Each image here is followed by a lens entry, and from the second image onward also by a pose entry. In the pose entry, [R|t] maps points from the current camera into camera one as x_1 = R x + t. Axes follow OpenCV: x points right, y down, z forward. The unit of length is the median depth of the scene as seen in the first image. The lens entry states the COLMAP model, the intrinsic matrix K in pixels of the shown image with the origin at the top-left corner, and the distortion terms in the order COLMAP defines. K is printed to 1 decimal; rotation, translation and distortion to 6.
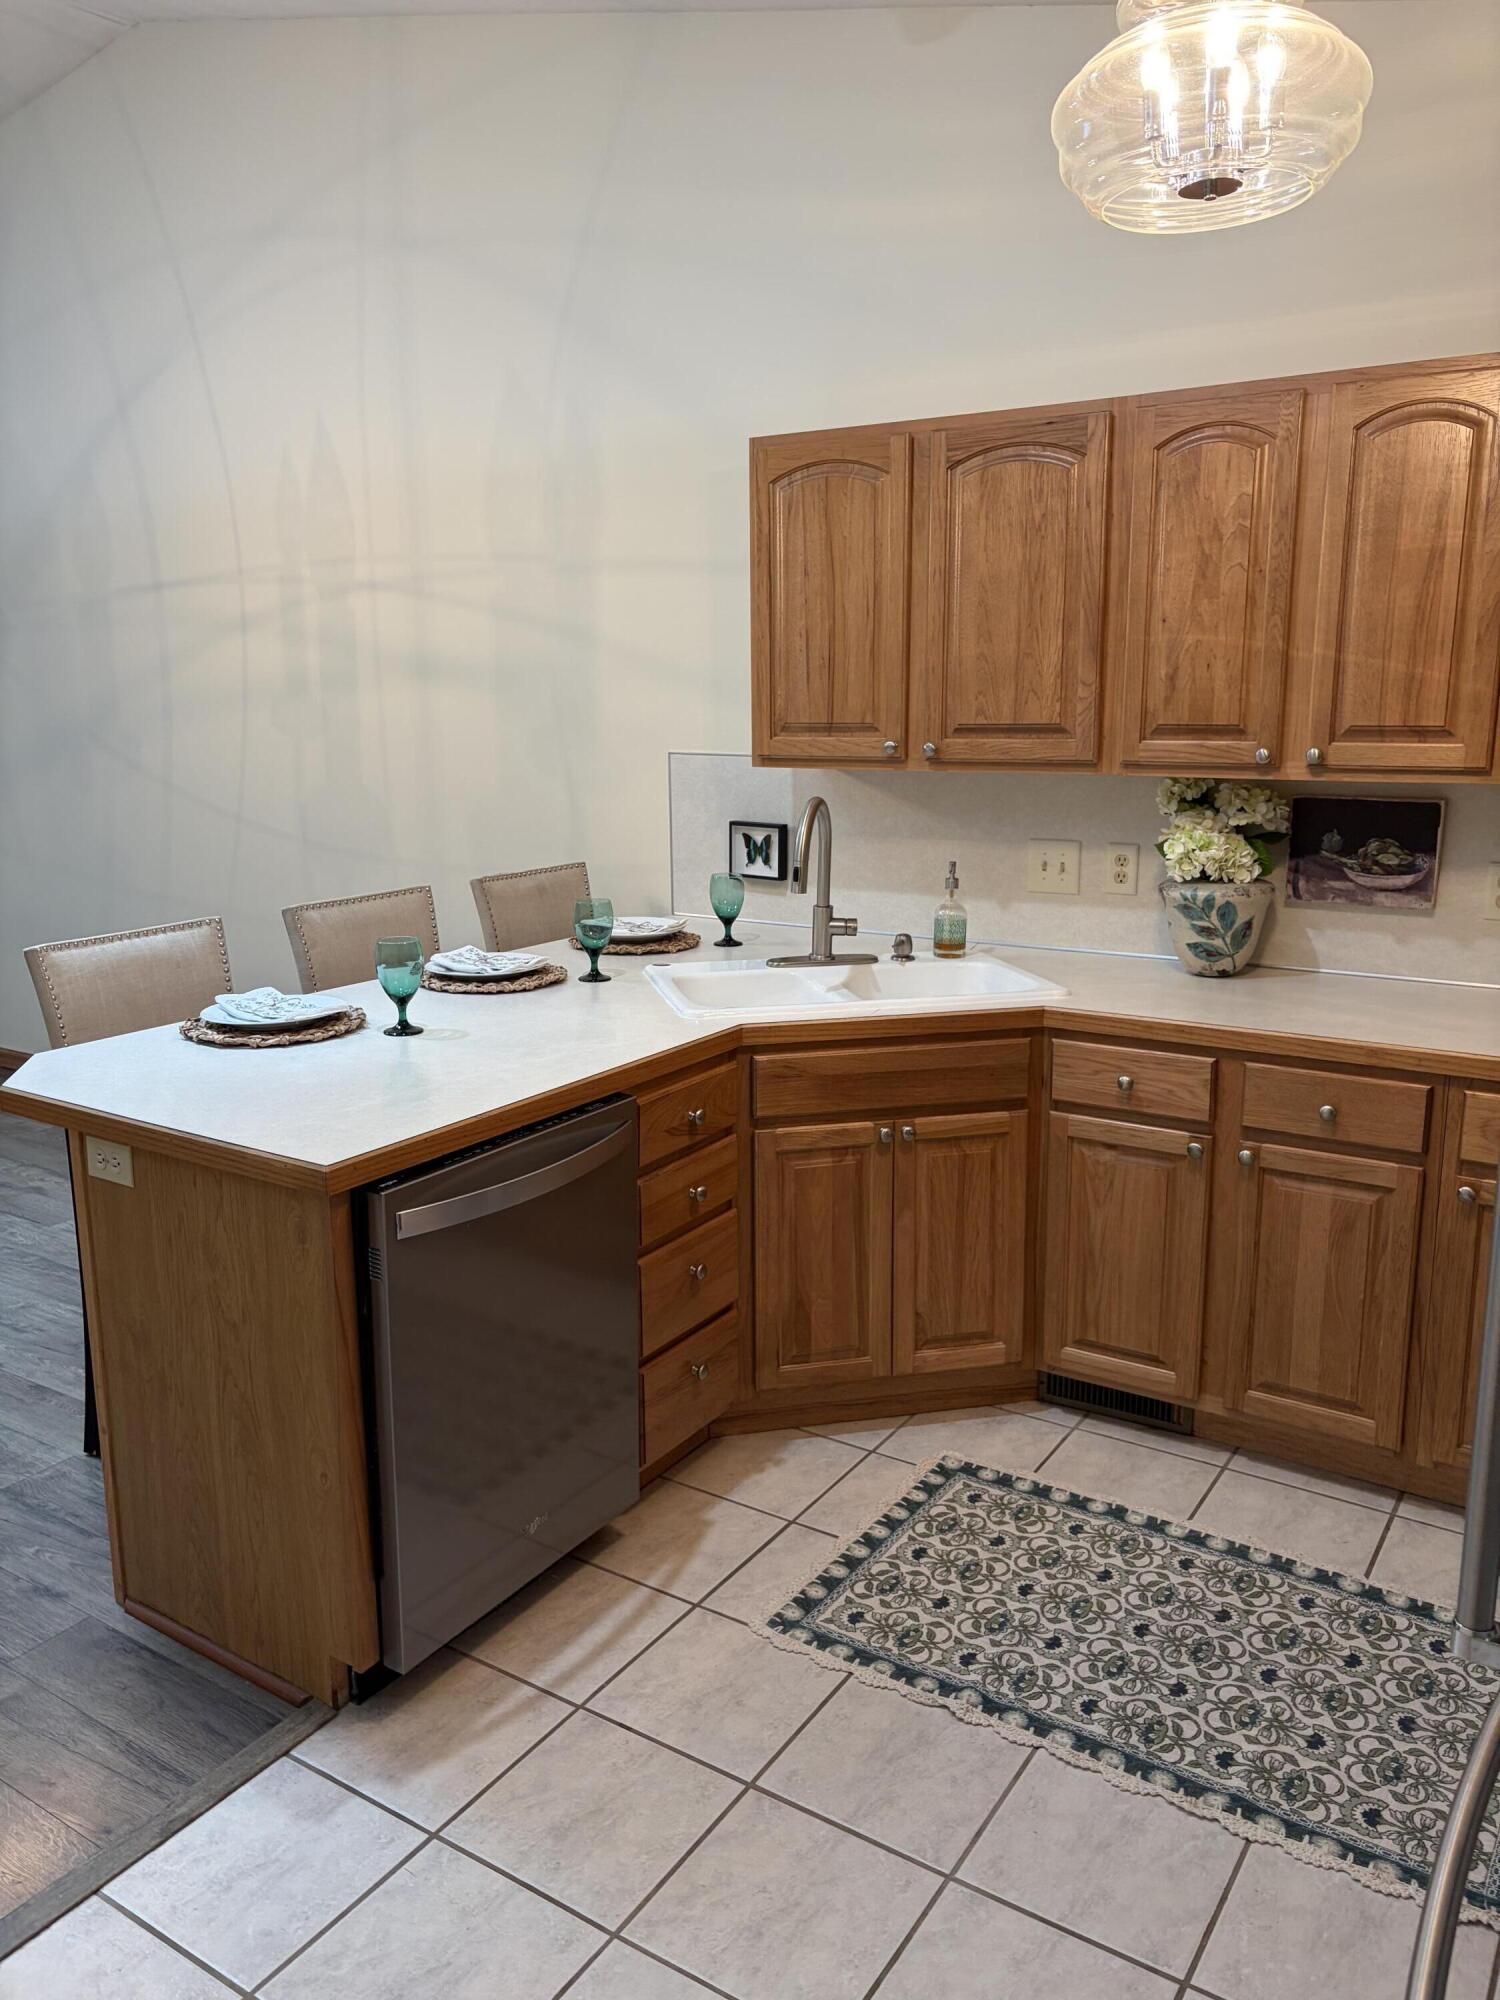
lens RADIAL K [[1506.9, 0, 722.3], [0, 1506.9, 999.5], [0, 0, 1]] dist [0.034986, -0.023926]
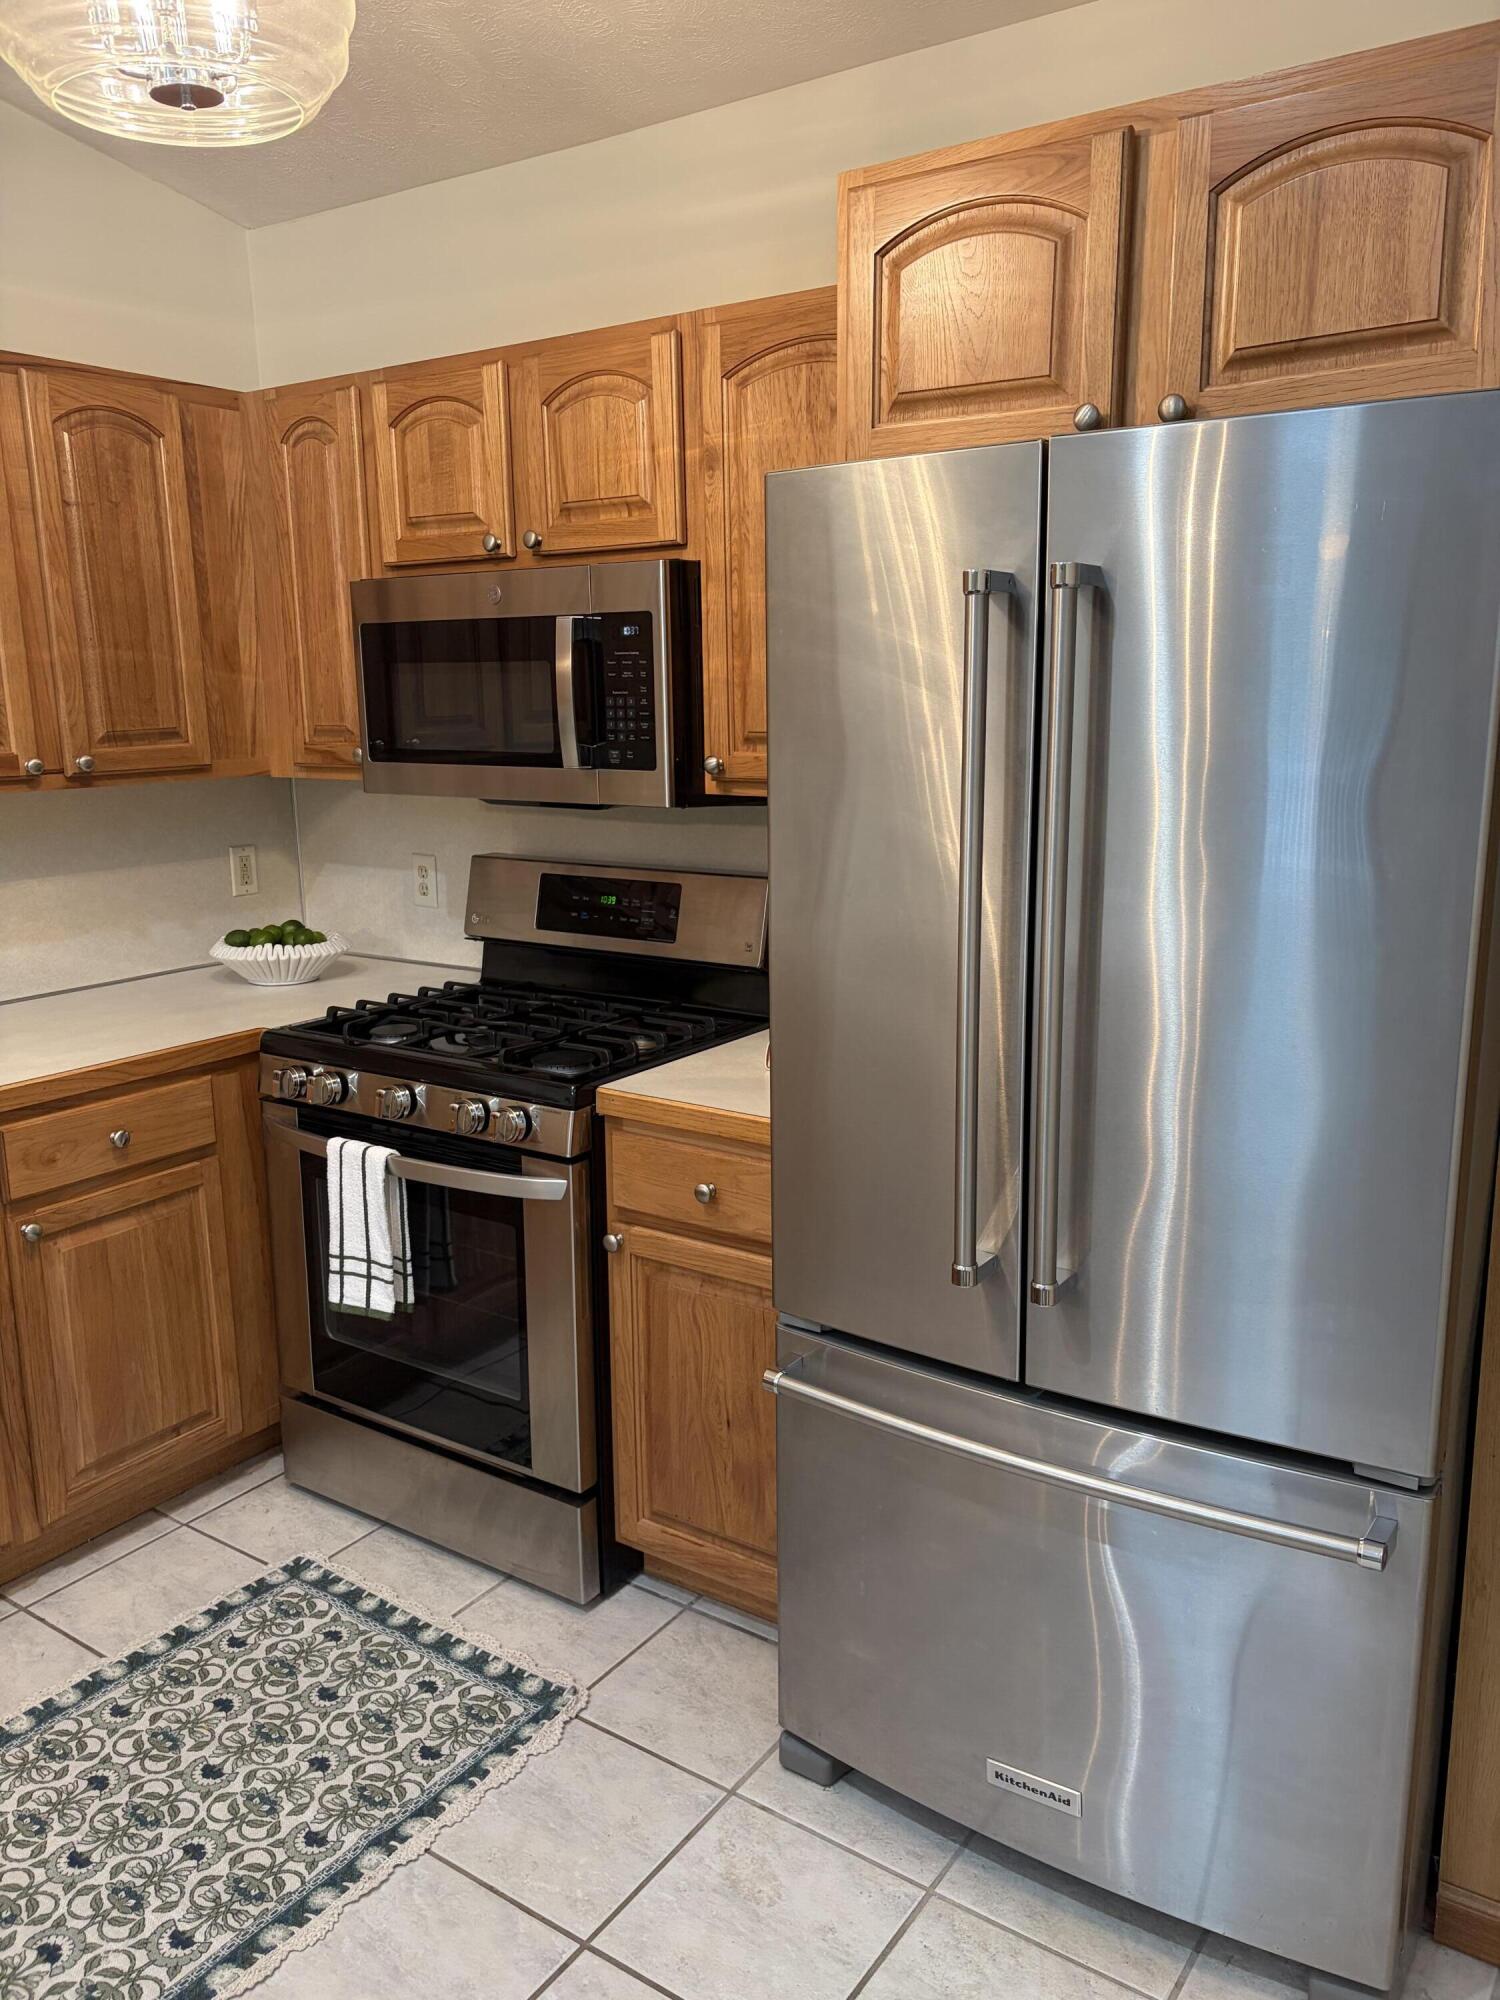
lens RADIAL K [[1506.9, 0, 760.7], [0, 1506.9, 1017.9], [0, 0, 1]] dist [0.034986, -0.023926]
pose [[0.006646, -0.199719, 0.979831, -0.483968], [0.206881, 0.958928, 0.194055, -0.107648], [-0.978344, 0.201418, 0.047691, 0.592281]]
